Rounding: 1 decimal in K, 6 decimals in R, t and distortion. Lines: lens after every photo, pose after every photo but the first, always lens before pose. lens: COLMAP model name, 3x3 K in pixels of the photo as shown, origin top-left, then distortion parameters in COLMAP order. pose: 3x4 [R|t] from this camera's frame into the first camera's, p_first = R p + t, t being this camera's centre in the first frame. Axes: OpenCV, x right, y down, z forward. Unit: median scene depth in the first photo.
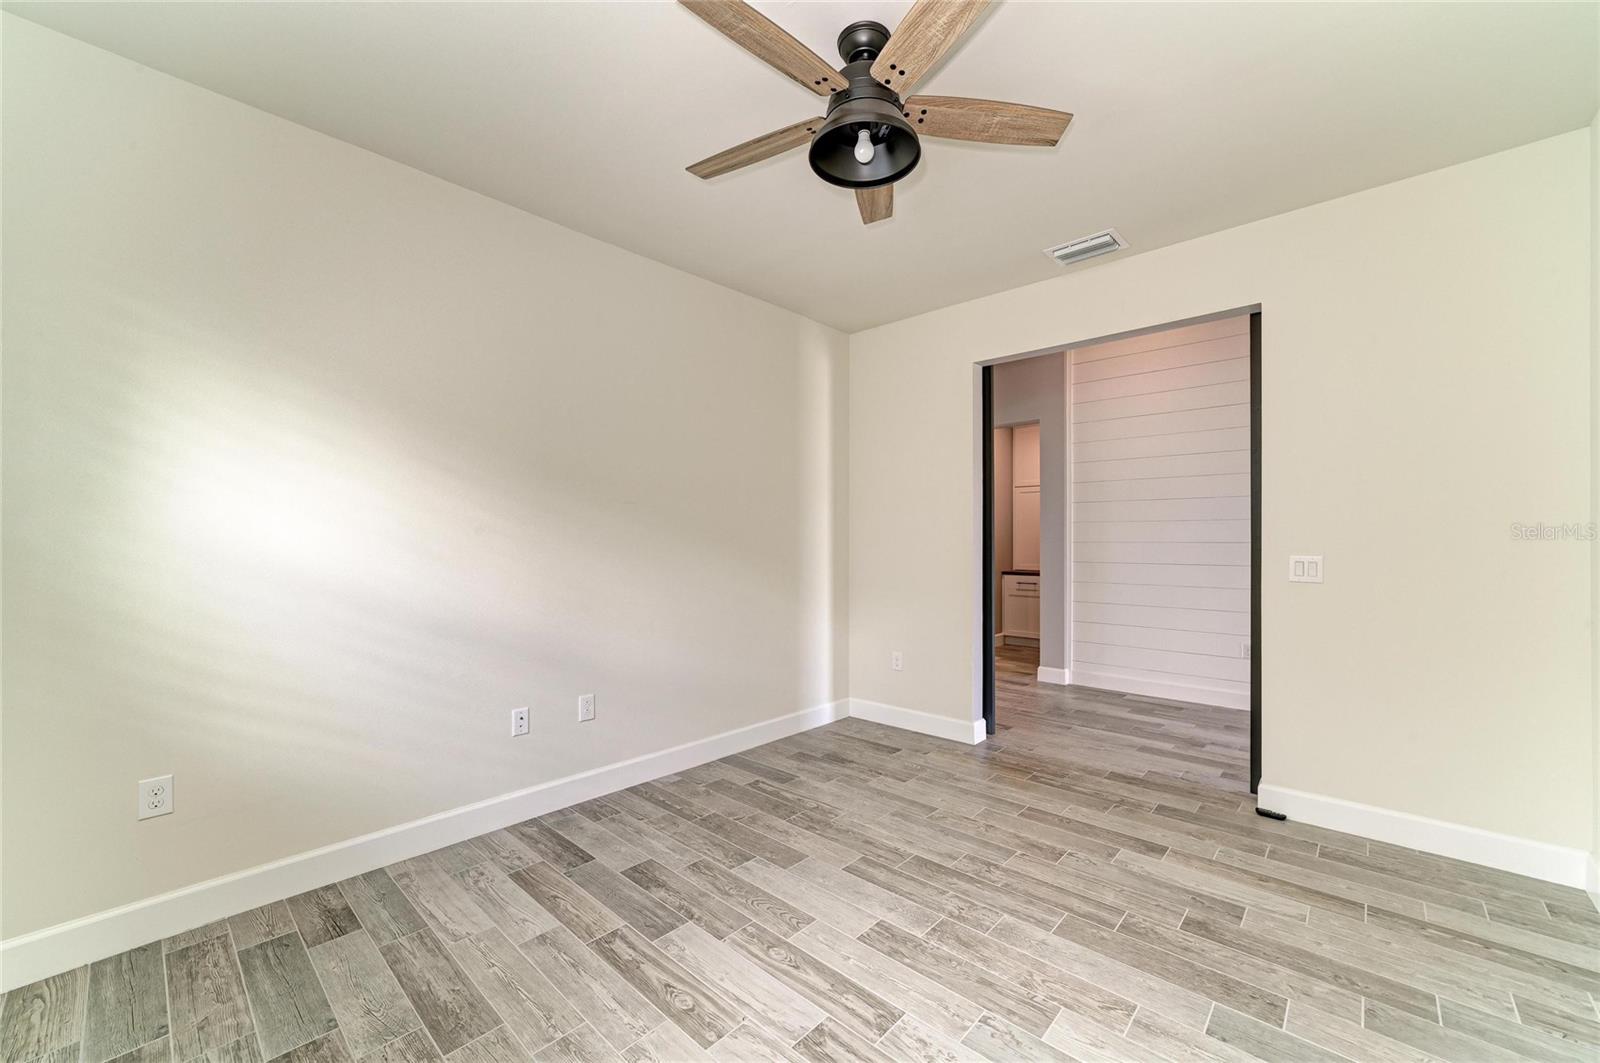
lens RADIAL K [[618.2, 0, 805.6], [0, 618.2, 540.7], [0, 0, 1]] dist [-0.001963, 0.001263]
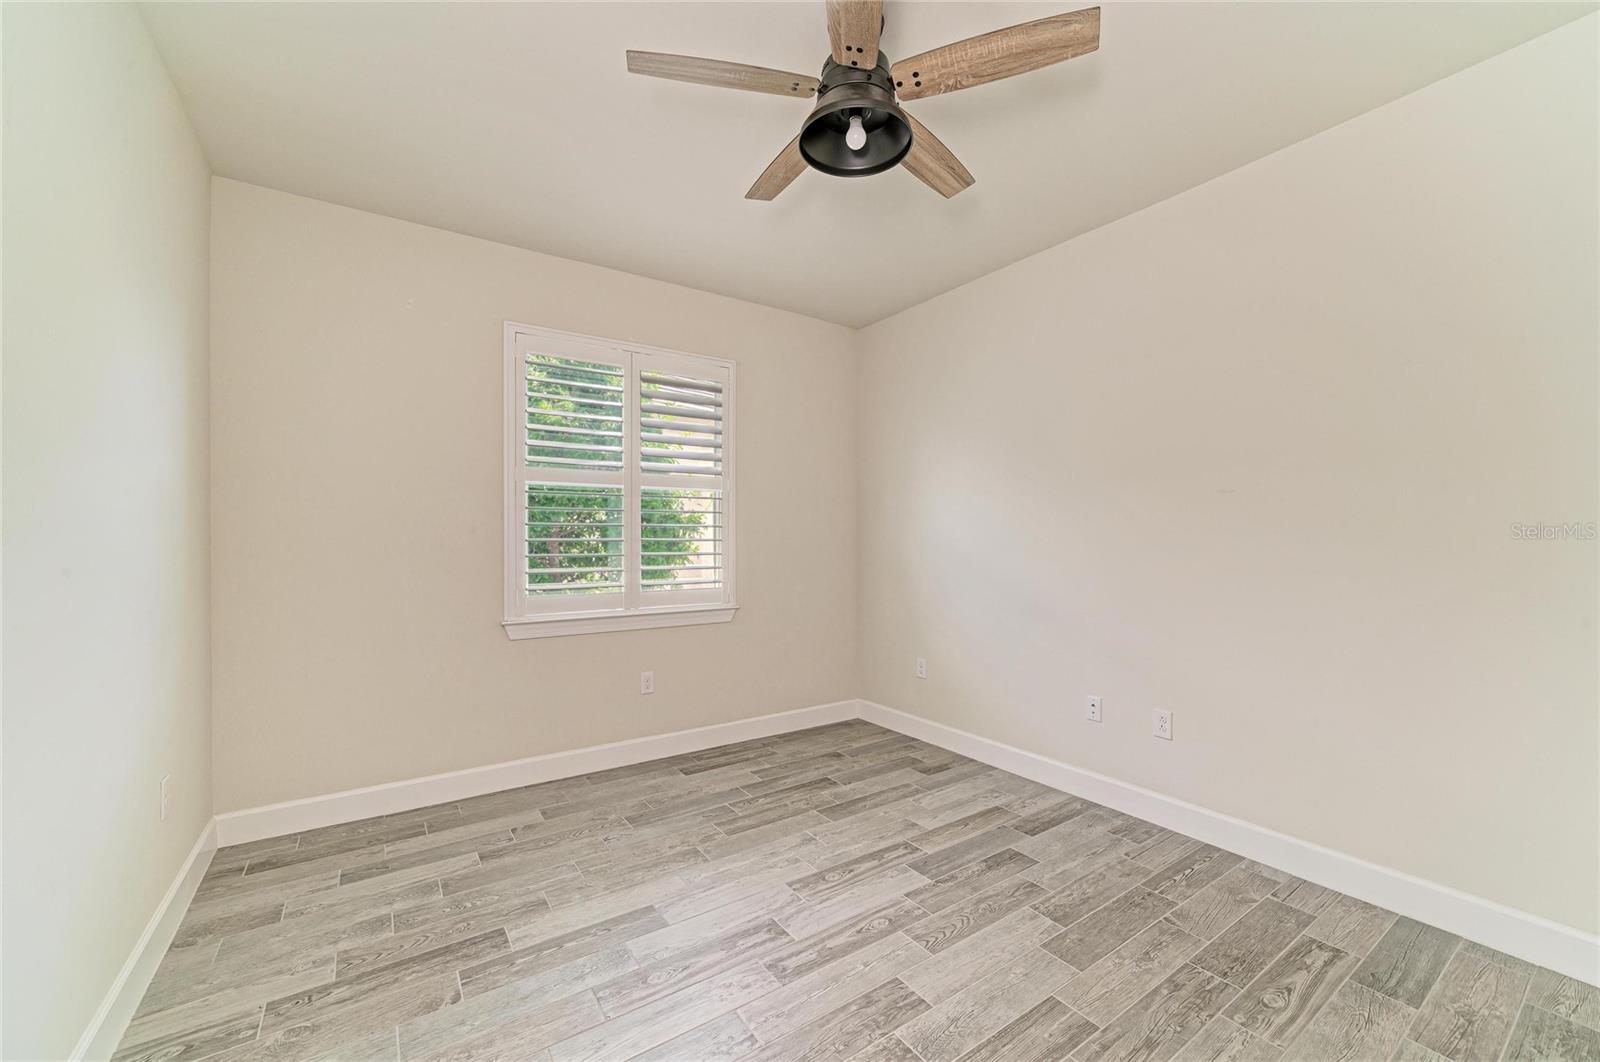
lens RADIAL K [[618.2, 0, 796.4], [0, 618.2, 535.1], [0, 0, 1]] dist [-0.001963, 0.001263]
pose [[-0.216782, -0.010535, -0.976163, 0.862309], [0.005509, 0.999913, -0.012015, 0.005168], [0.976205, -0.007982, -0.216705, 0.908054]]
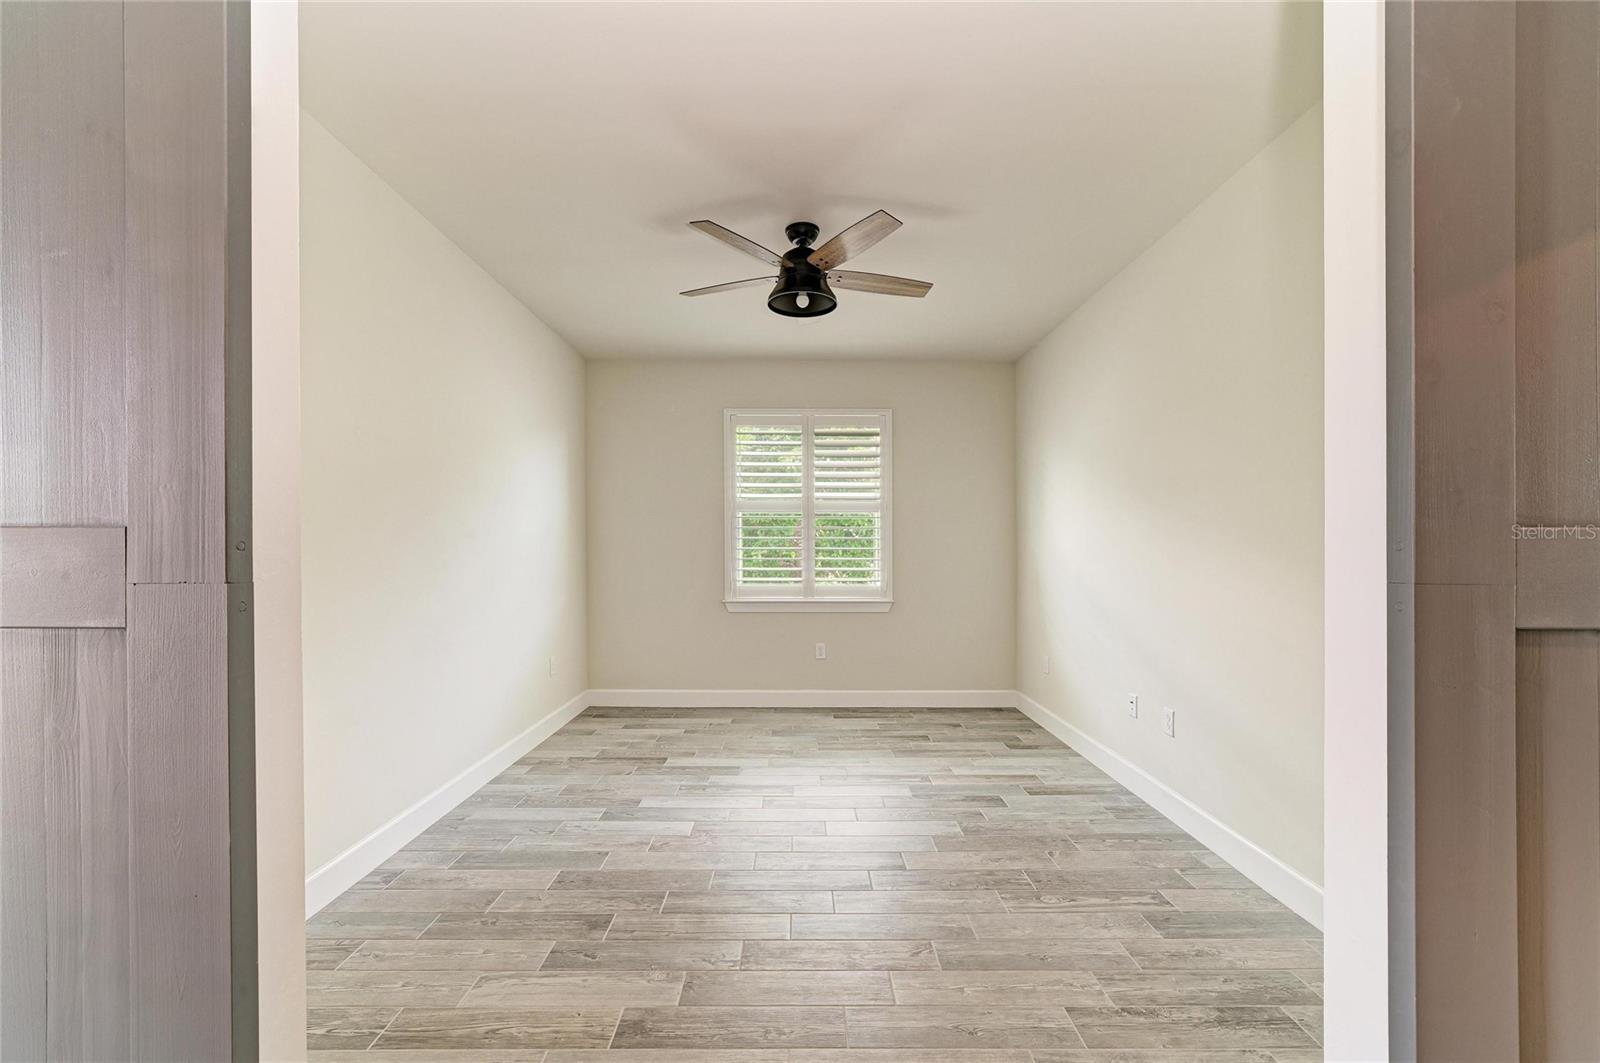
lens RADIAL K [[618.2, 0, 814.1], [0, 618.2, 541.5], [0, 0, 1]] dist [-0.001963, 0.001263]
pose [[-0.711331, -0.009810, -0.702789, 0.968172], [0.001607, 0.999877, -0.015583, 0.005261], [0.702856, -0.012214, -0.711228, 1.741291]]
